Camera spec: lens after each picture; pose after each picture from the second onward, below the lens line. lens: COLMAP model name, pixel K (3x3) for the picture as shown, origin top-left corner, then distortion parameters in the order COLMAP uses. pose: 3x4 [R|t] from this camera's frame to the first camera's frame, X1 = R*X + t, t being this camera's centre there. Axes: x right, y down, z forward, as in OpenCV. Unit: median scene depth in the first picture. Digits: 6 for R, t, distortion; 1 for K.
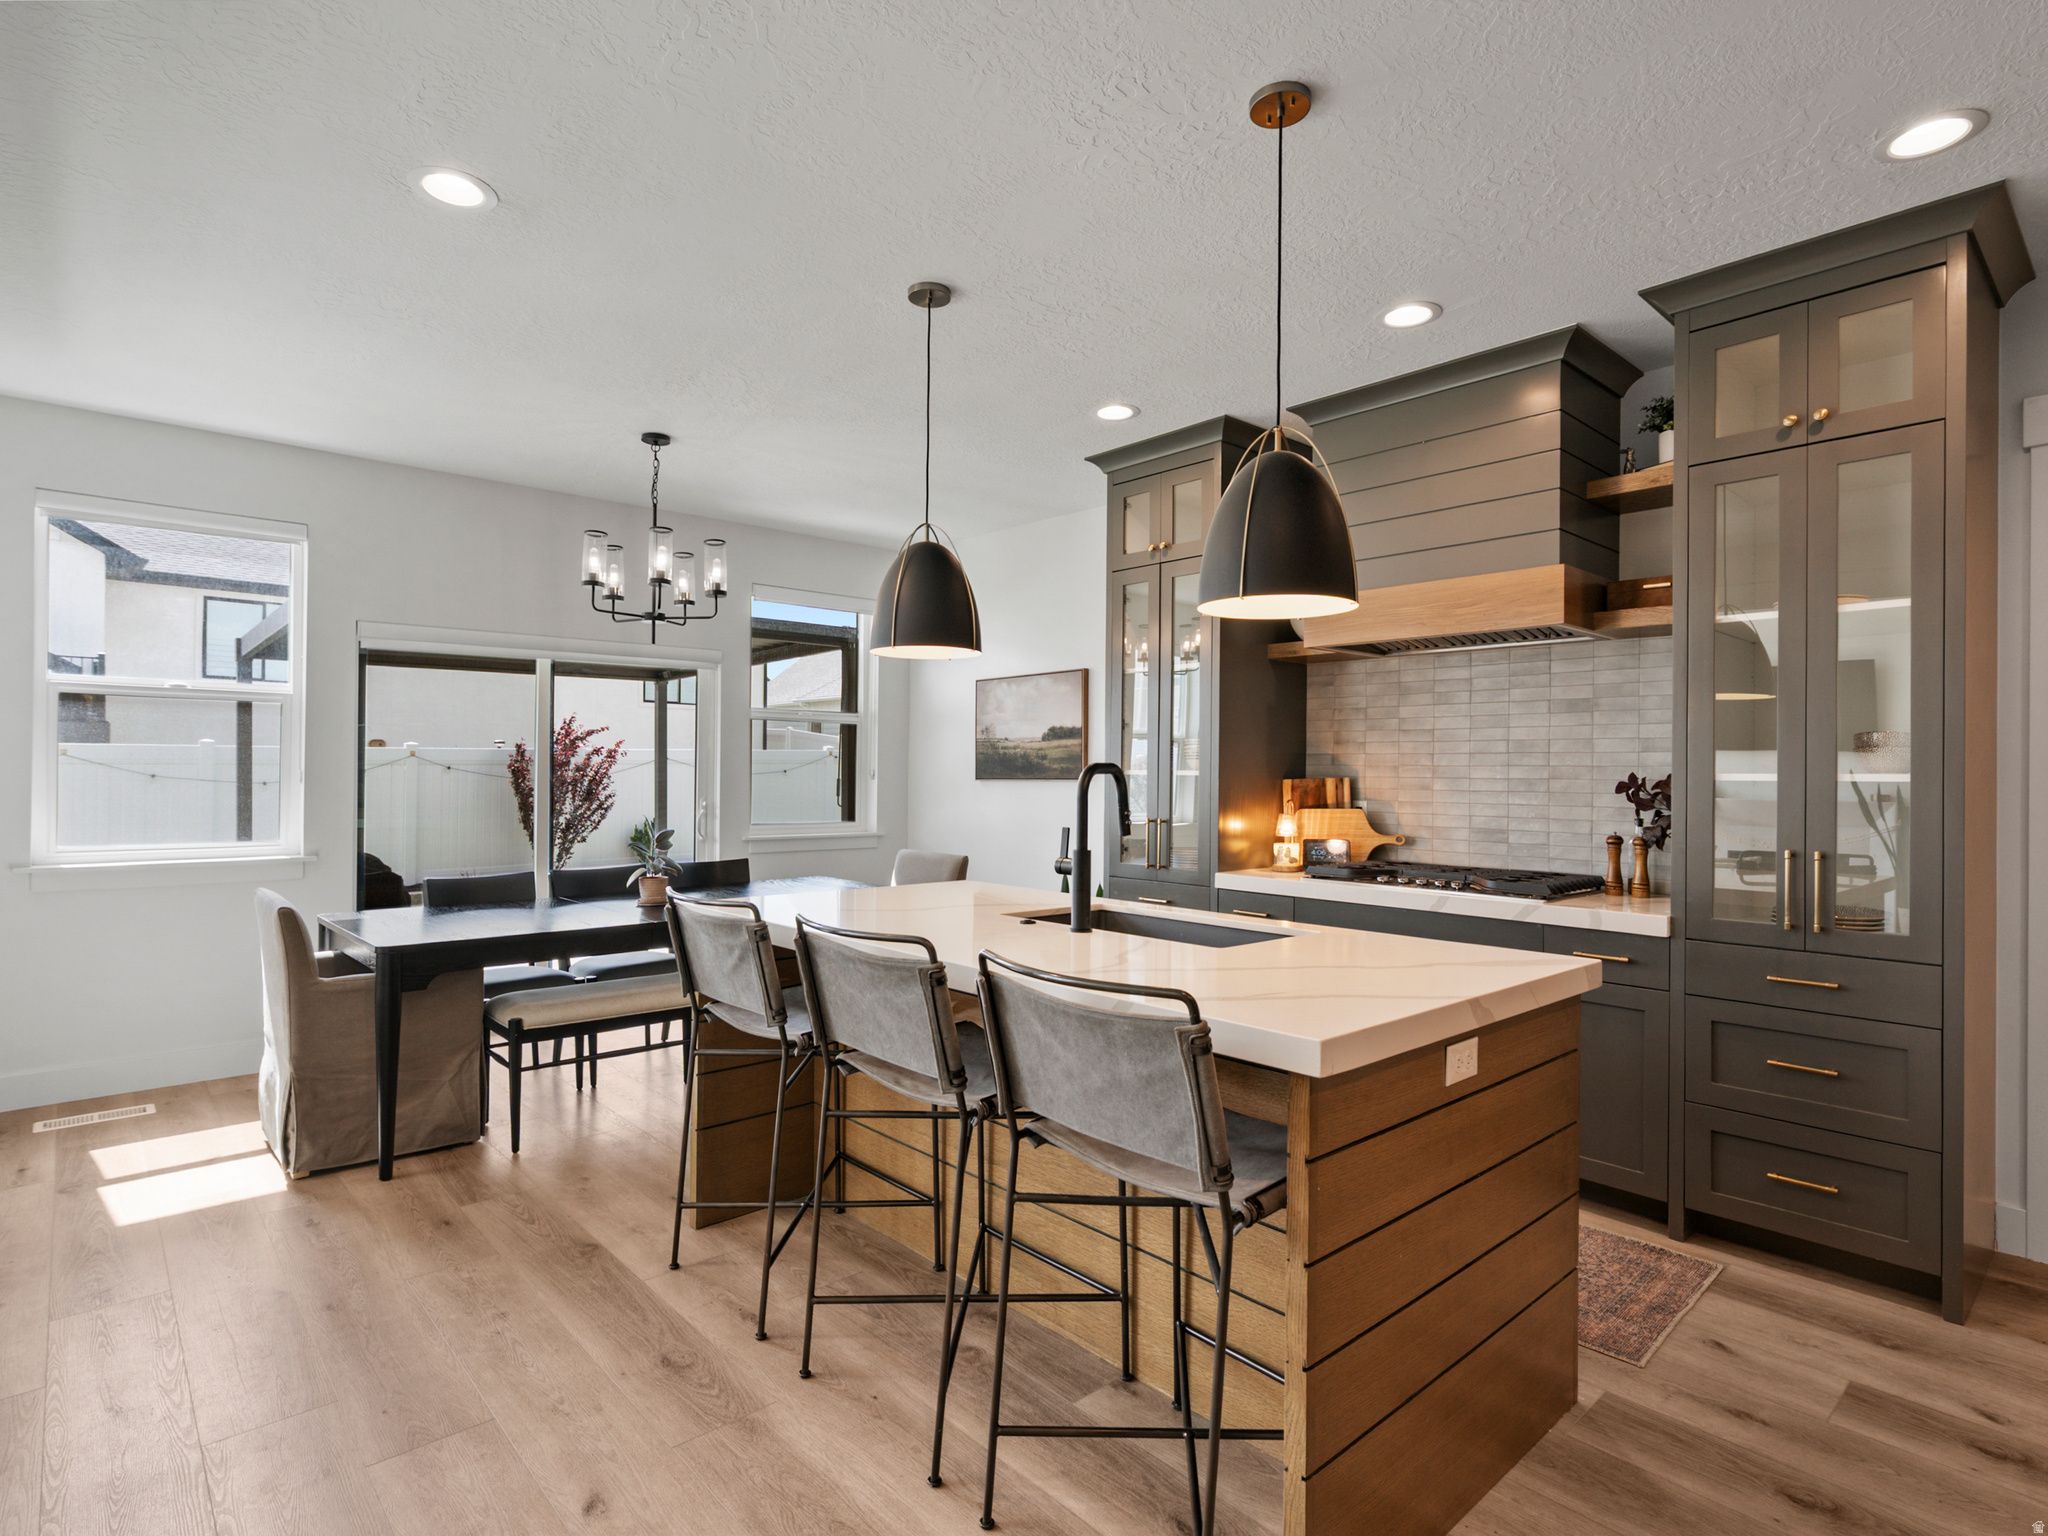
lens RADIAL K [[1055.4, 0, 1024.0], [0, 1055.4, 768.0], [0, 0, 1]] dist [-0.004680, -0.000439]
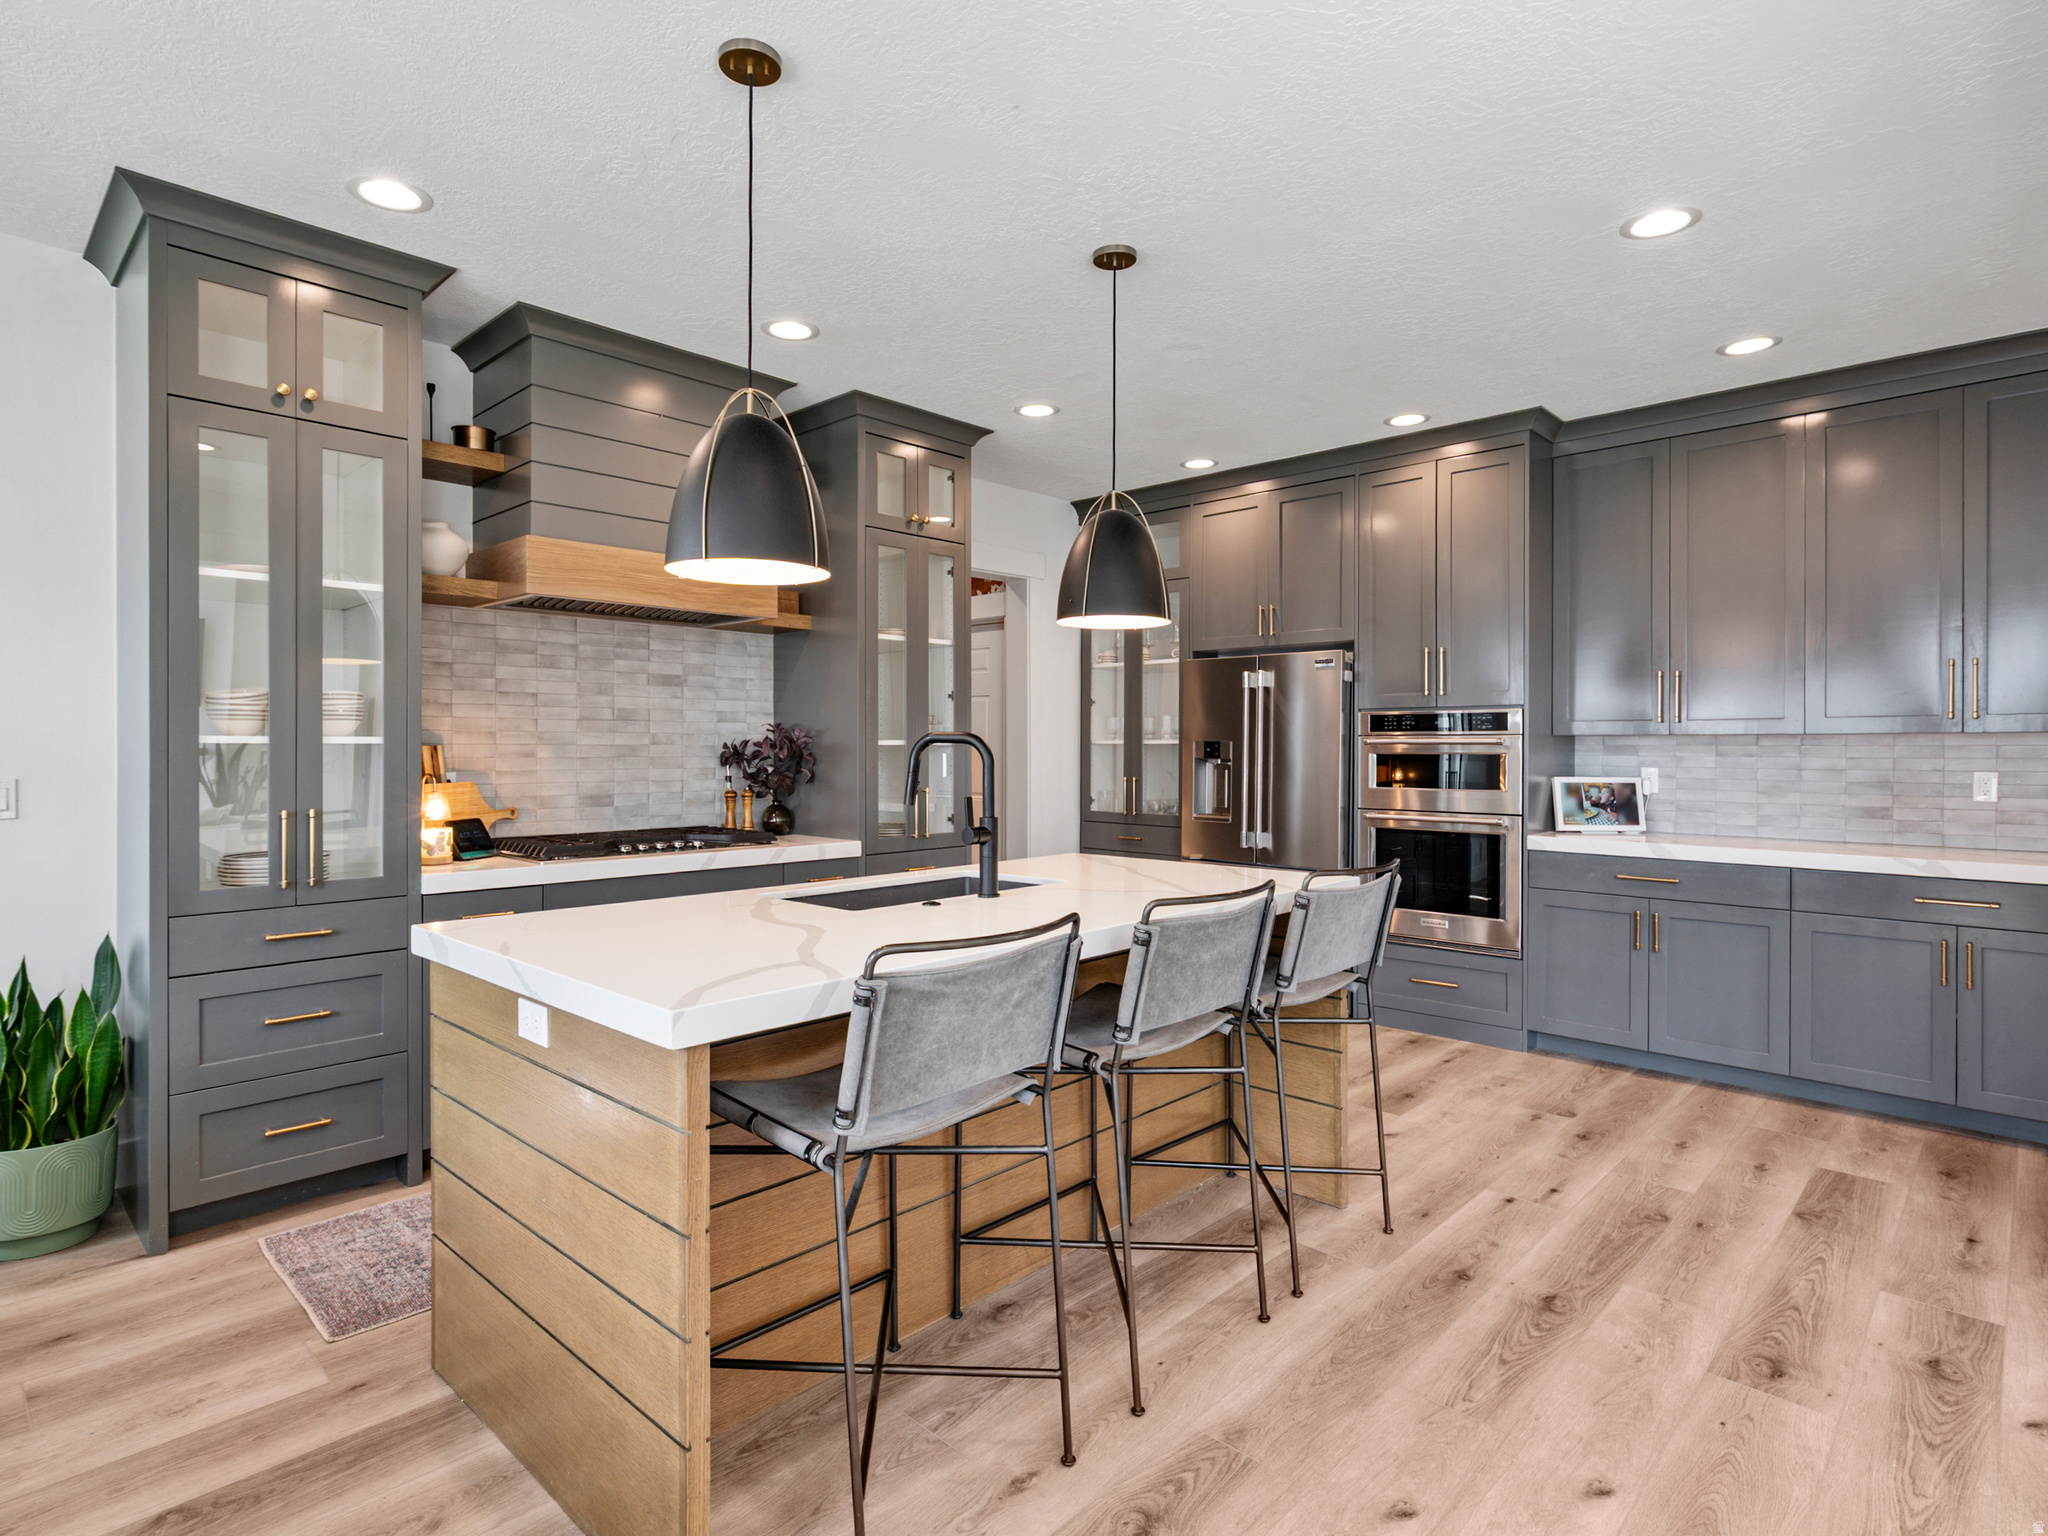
lens RADIAL K [[1084.1, 0, 1024.1], [0, 1084.1, 746.1], [0, 0, 1]] dist [0.004103, 0.000621]
pose [[-0.093118, -0.010216, 0.995603, -0.605387], [-0.005892, 0.999936, 0.009709, -0.001313], [-0.995638, -0.004962, -0.093172, 0.642918]]
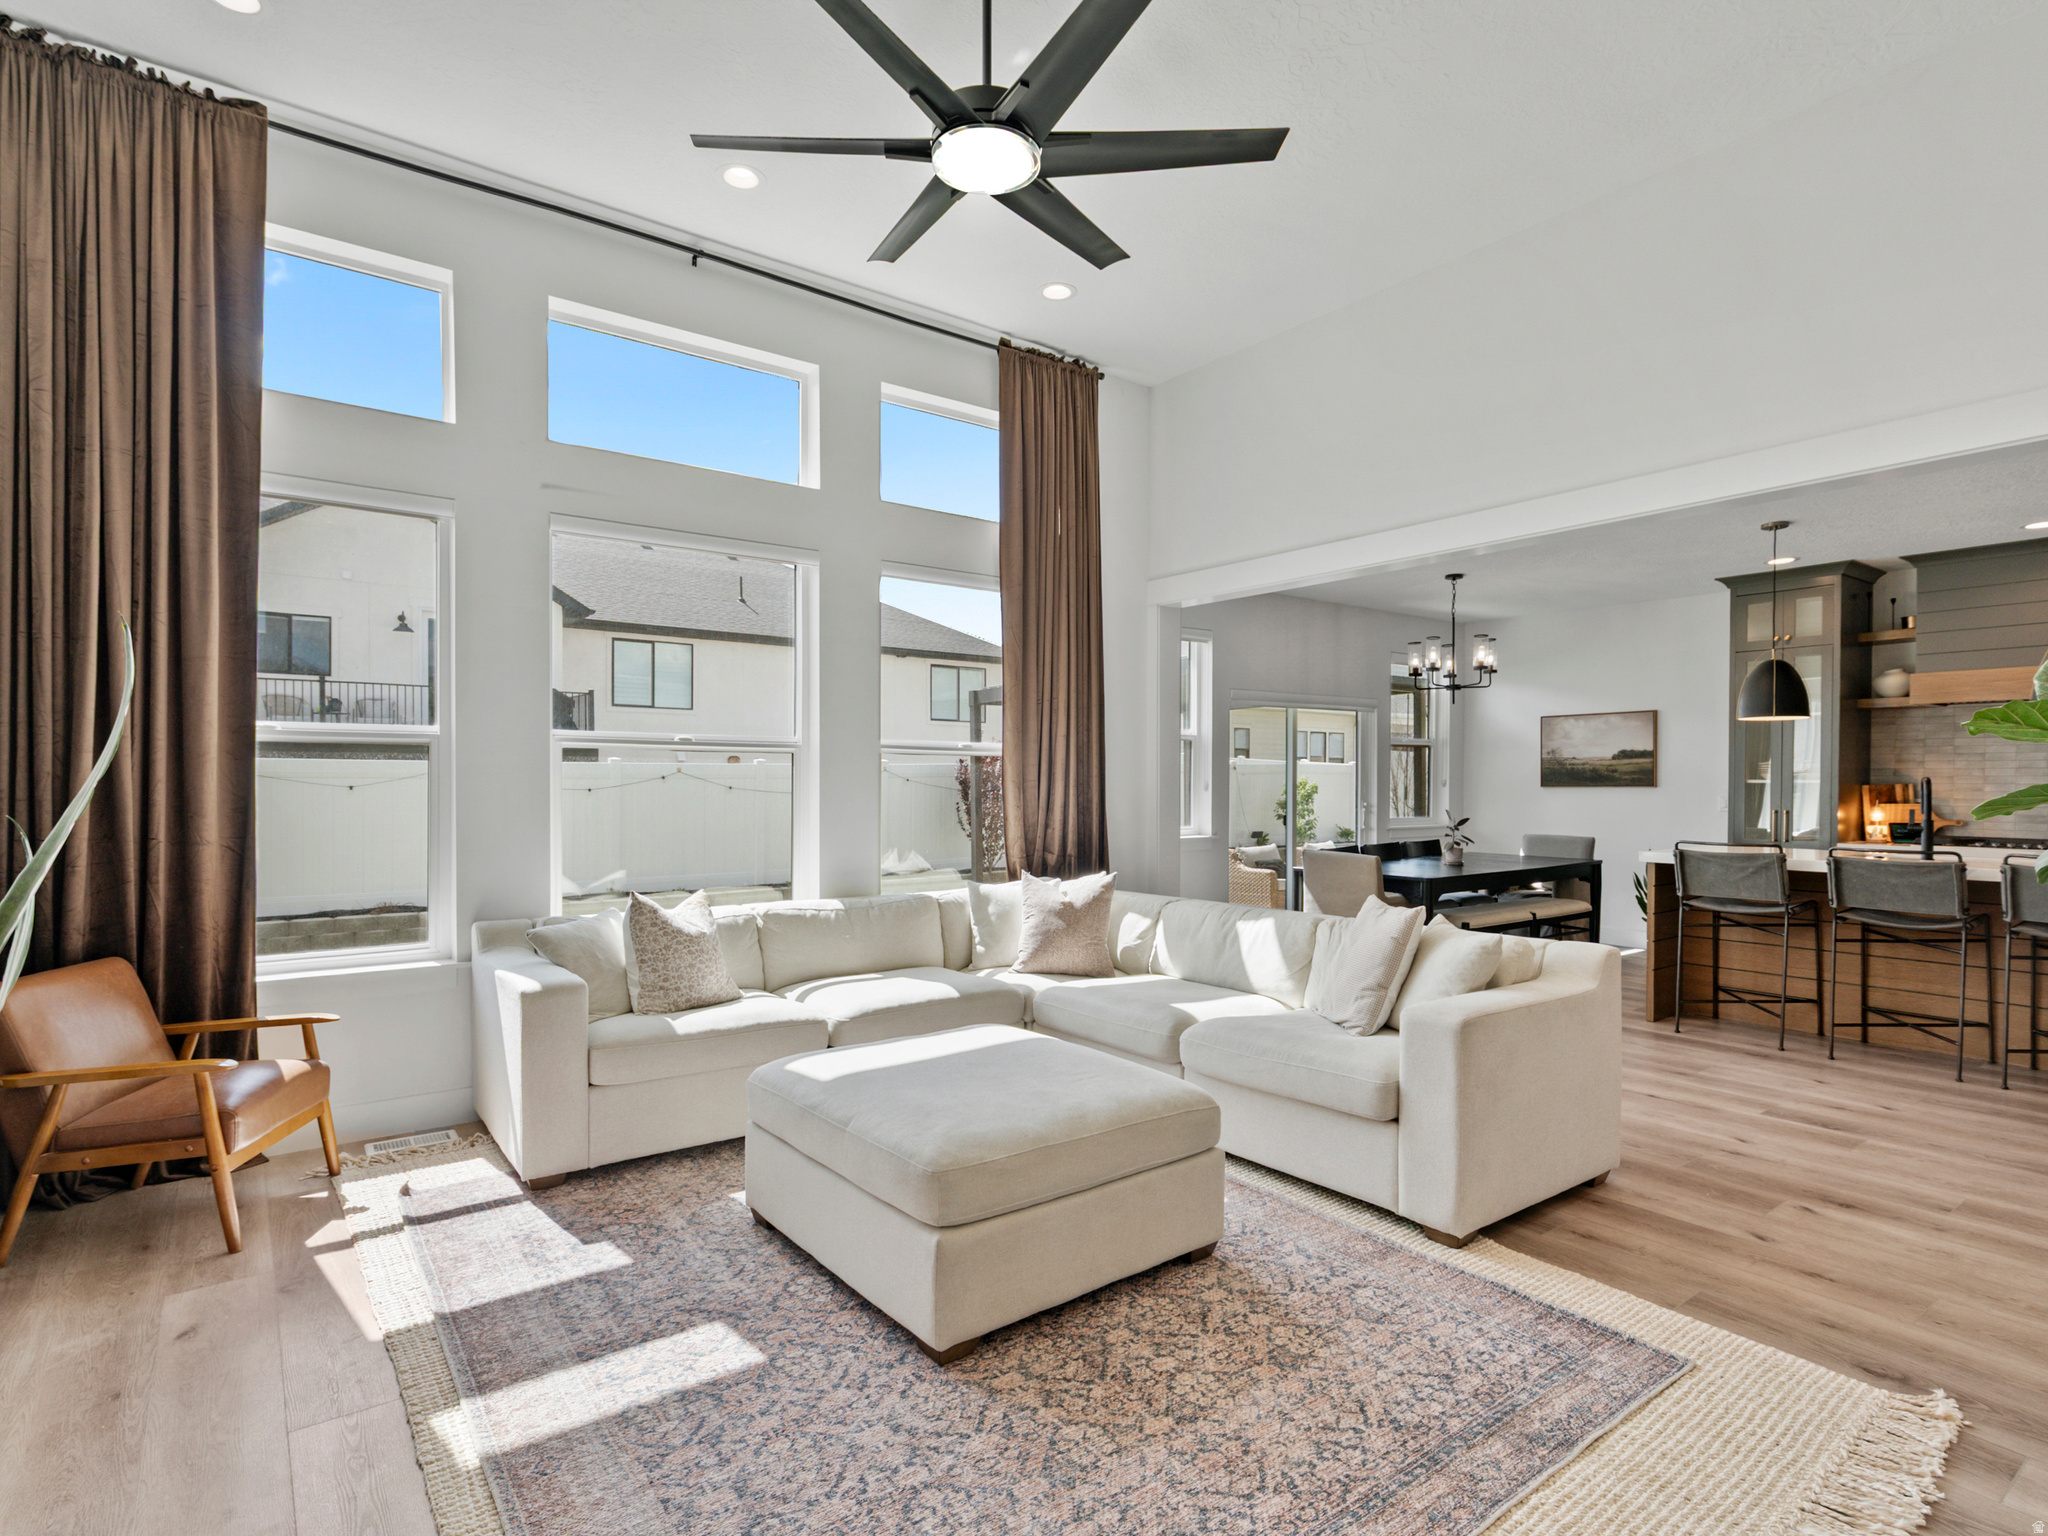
lens RADIAL K [[1069.3, 0, 1024.0], [0, 1069.3, 768.0], [0, 0, 1]] dist [0.007095, 0.000071]
pose [[0.997135, -0.007699, -0.075250, -0.917809], [0.007167, 0.999947, -0.007335, -0.012351], [0.075303, 0.006774, 0.997138, -0.715621]]
